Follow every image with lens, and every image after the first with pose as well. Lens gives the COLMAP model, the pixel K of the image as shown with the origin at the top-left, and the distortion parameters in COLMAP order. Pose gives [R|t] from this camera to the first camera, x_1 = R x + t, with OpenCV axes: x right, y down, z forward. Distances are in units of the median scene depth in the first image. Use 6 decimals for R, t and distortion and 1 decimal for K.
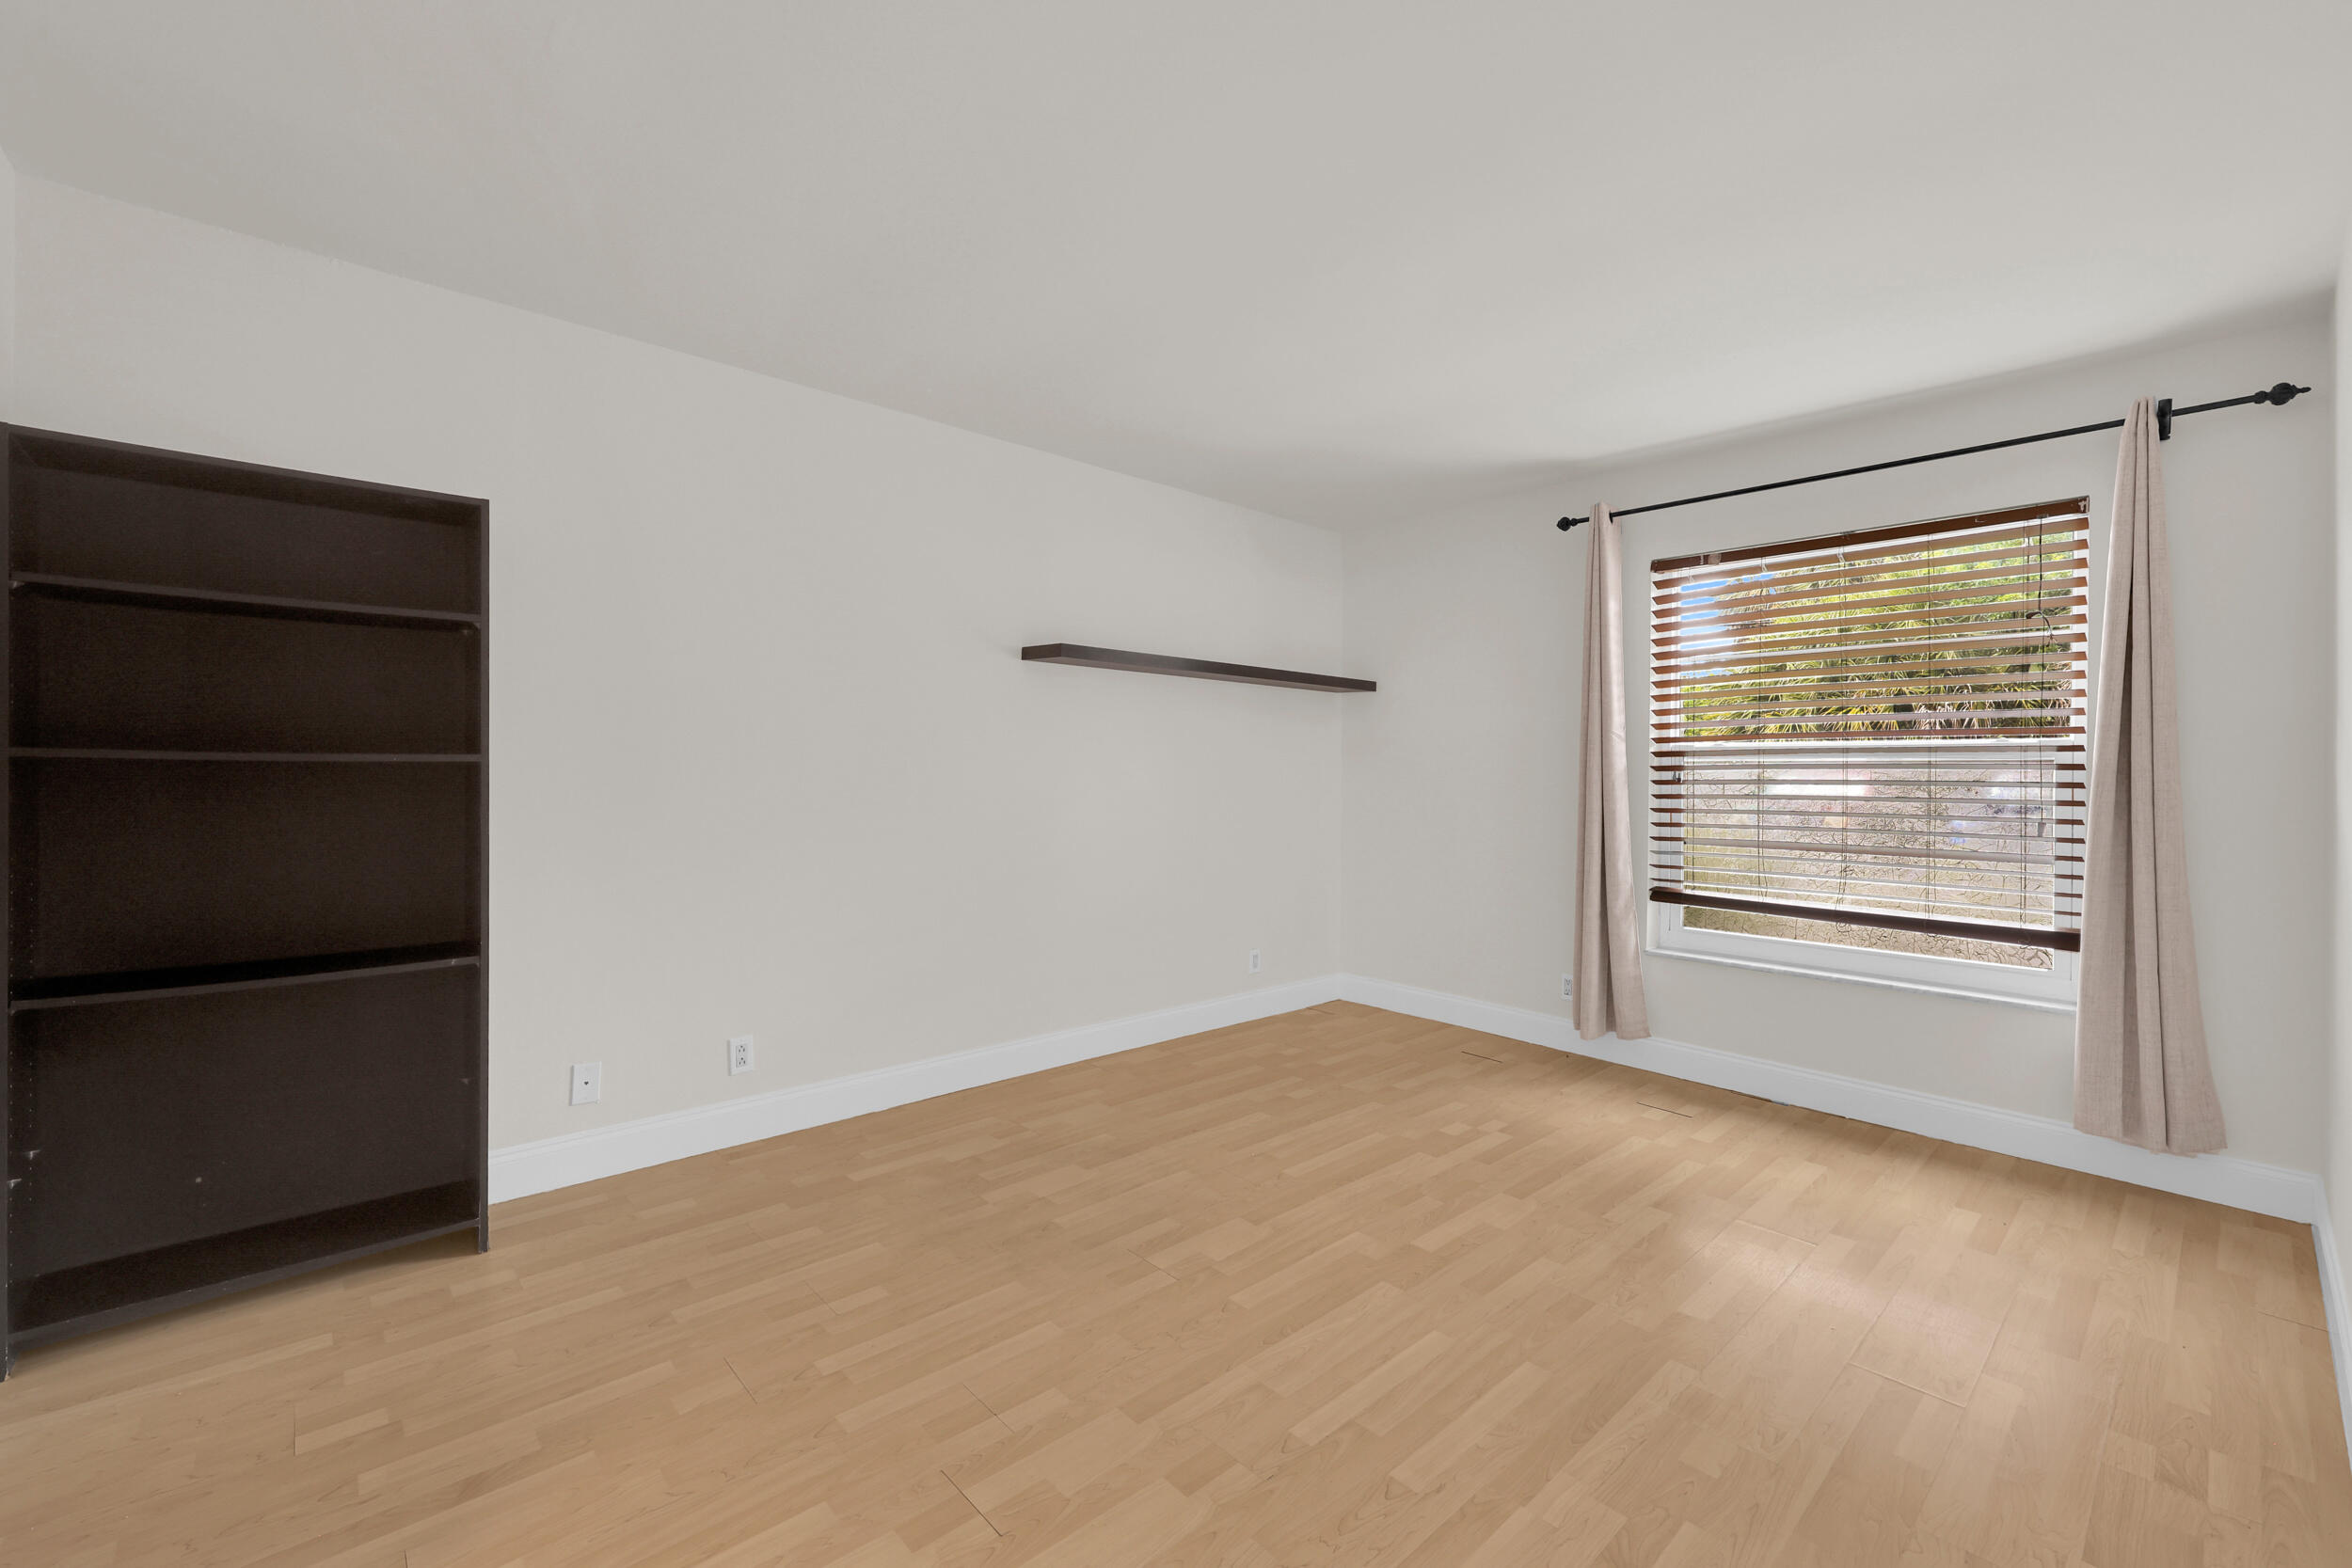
lens RADIAL K [[978.2, 0, 1220.8], [0, 978.2, 779.8], [0, 0, 1]] dist [0.001088, 0.000204]
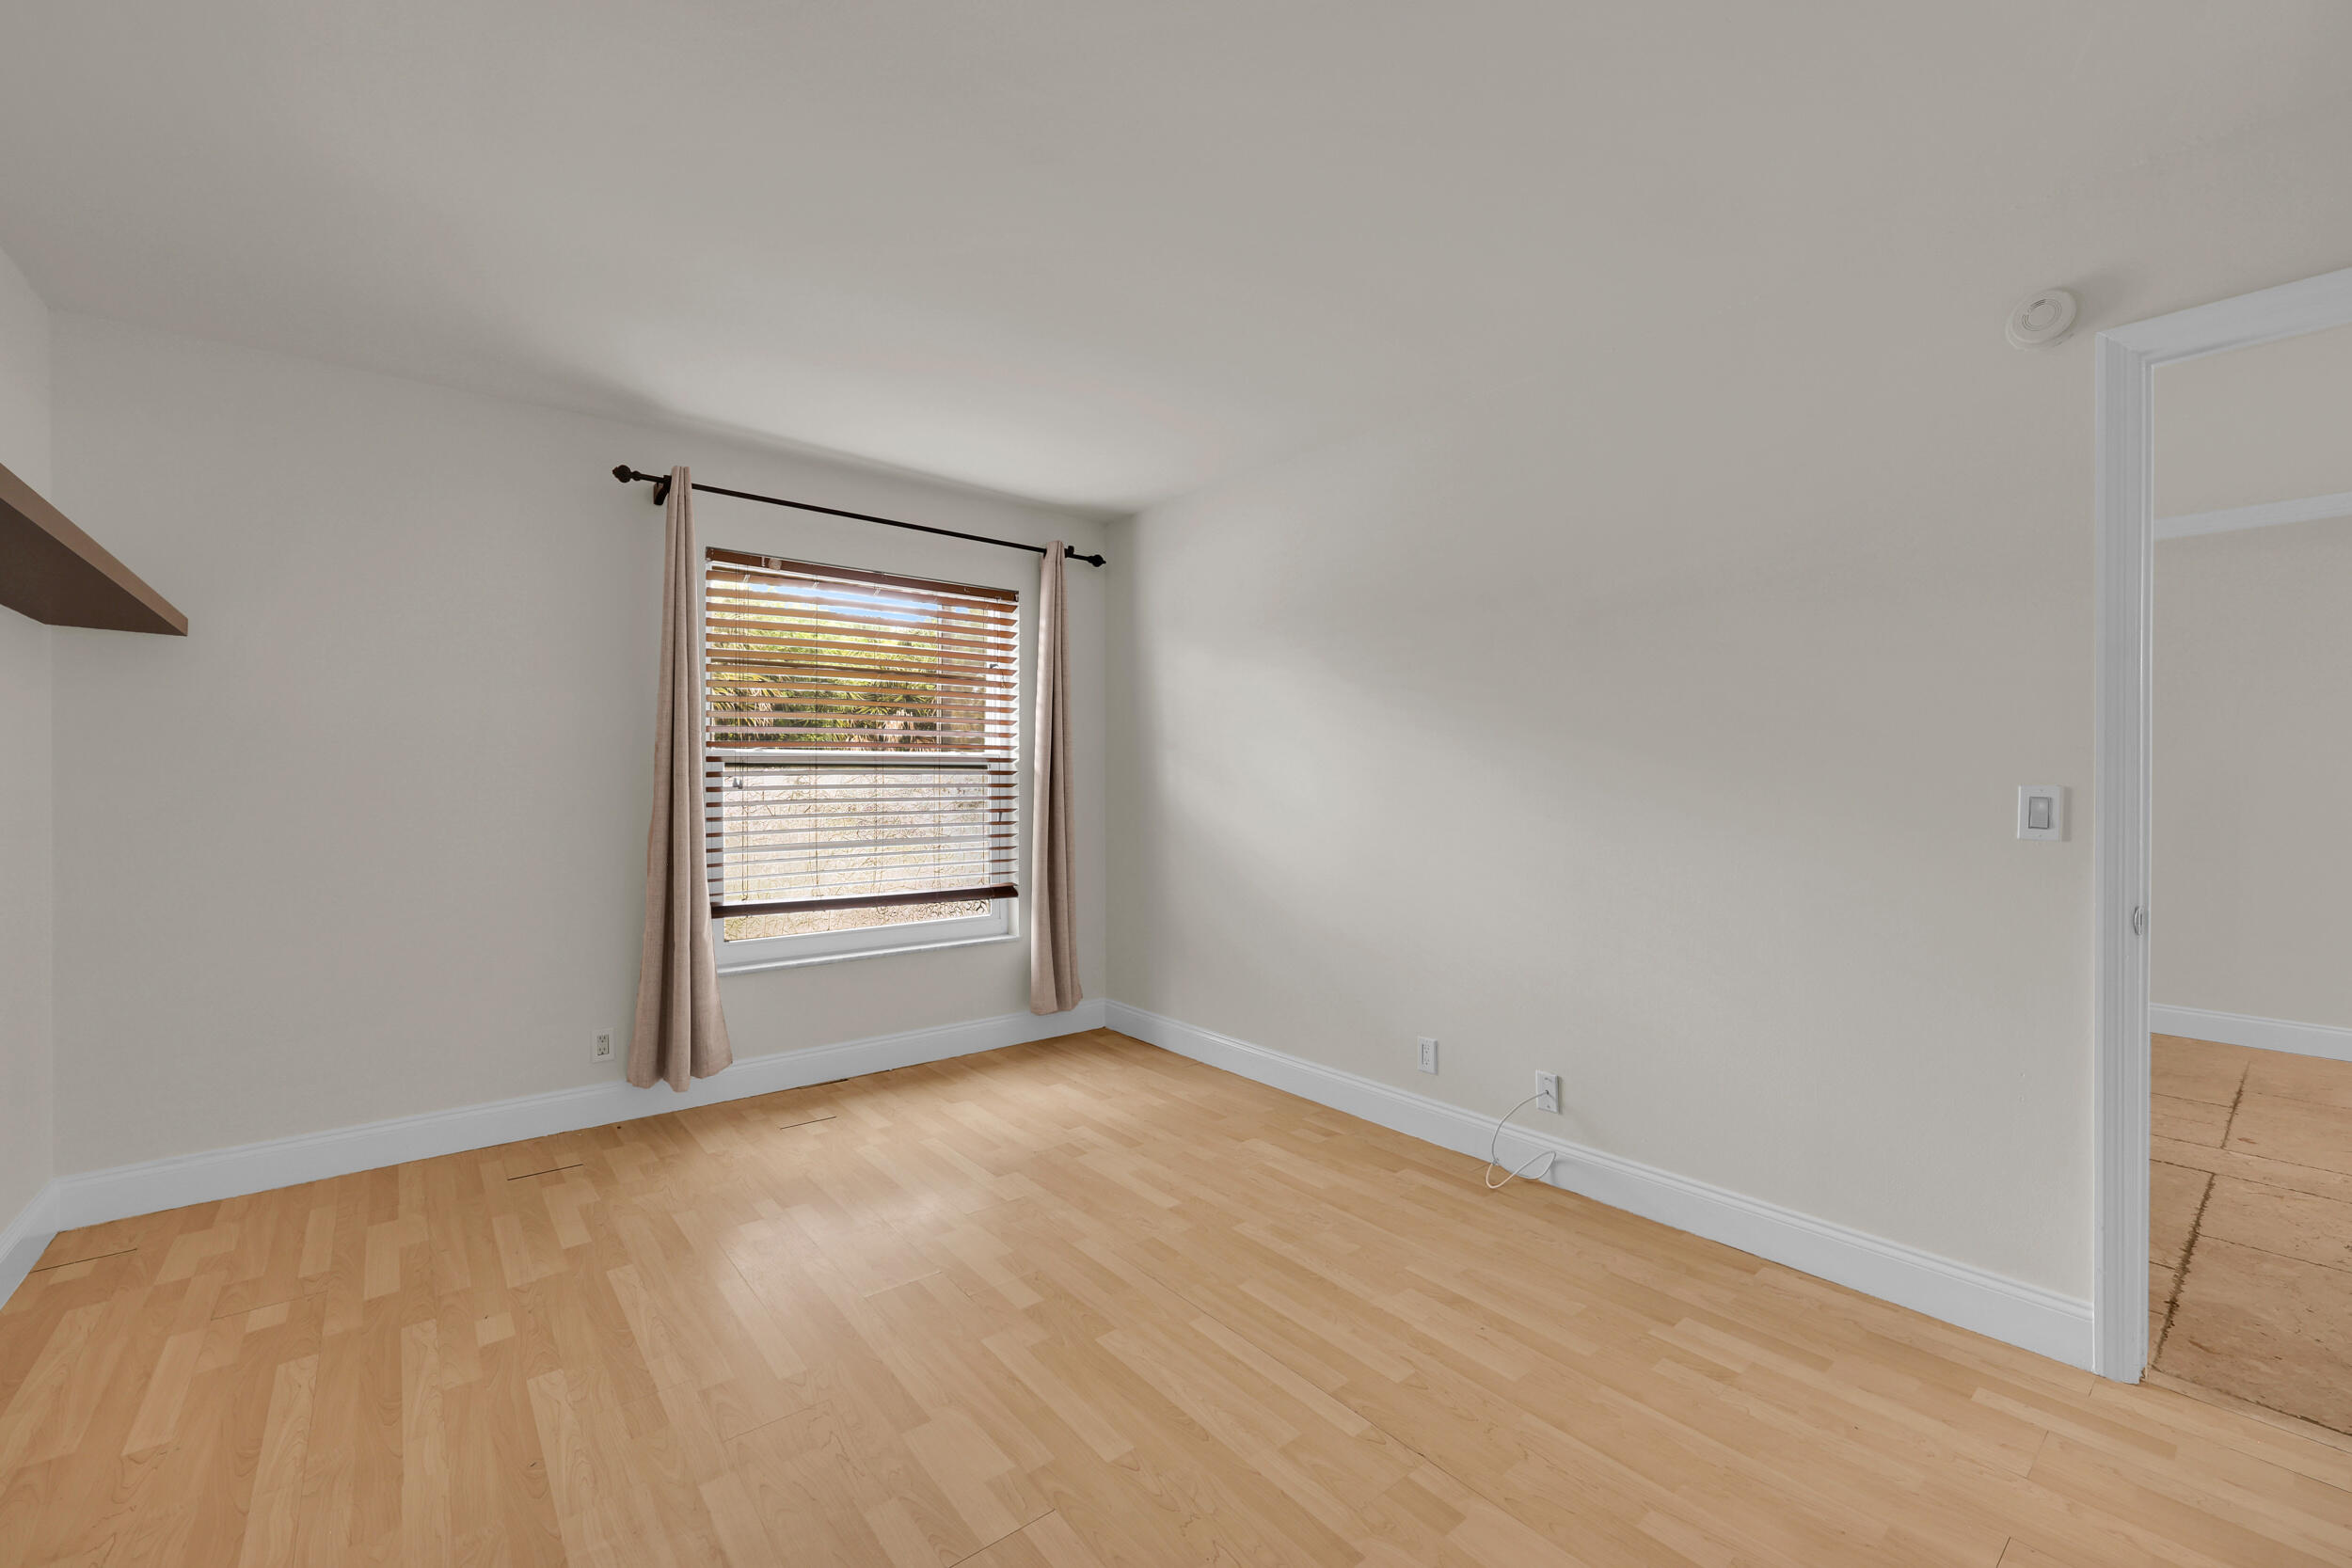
lens RADIAL K [[947.0, 0, 1171.7], [0, 947.0, 787.5], [0, 0, 1]] dist [0.000799, 0.000085]
pose [[0.077938, -0.018377, 0.996789, -0.567791], [0.009513, 0.999798, 0.017689, -0.015368], [-0.996913, 0.008104, 0.078097, 0.690238]]
